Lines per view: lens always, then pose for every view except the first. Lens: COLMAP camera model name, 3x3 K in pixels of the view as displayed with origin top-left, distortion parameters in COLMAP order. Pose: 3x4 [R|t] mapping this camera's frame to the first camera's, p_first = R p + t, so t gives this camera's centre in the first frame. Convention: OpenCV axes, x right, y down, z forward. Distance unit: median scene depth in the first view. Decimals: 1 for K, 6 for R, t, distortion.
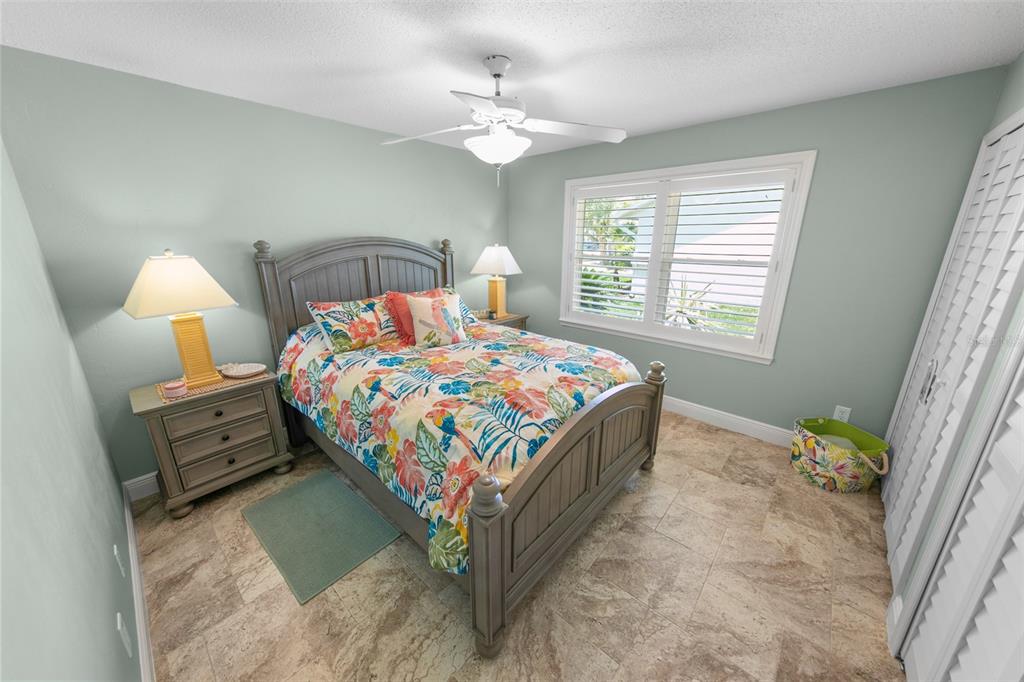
lens RADIAL K [[354.9, 0, 510.0], [0, 354.9, 343.9], [0, 0, 1]] dist [0.001490, 0.000136]
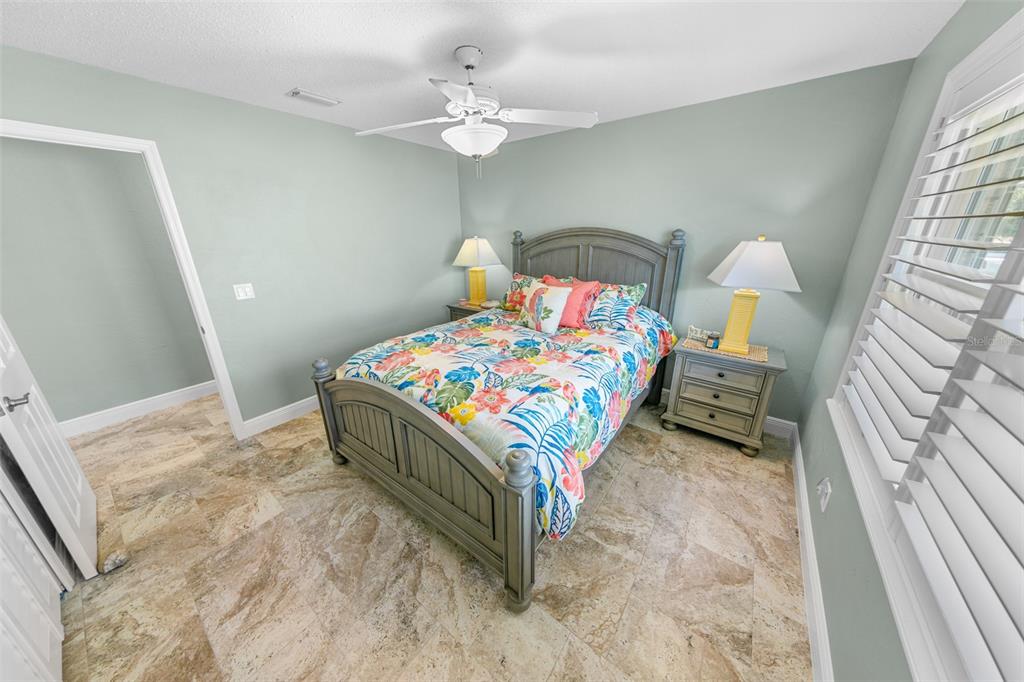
lens RADIAL K [[322.9, 0, 510.4], [0, 322.9, 340.1], [0, 0, 1]] dist [0.005588, -0.000192]
pose [[0.092852, 0.326121, -0.940757, 0.905524], [-0.278834, 0.915550, 0.289863, -0.279573], [0.955840, 0.235401, 0.175944, 0.917507]]
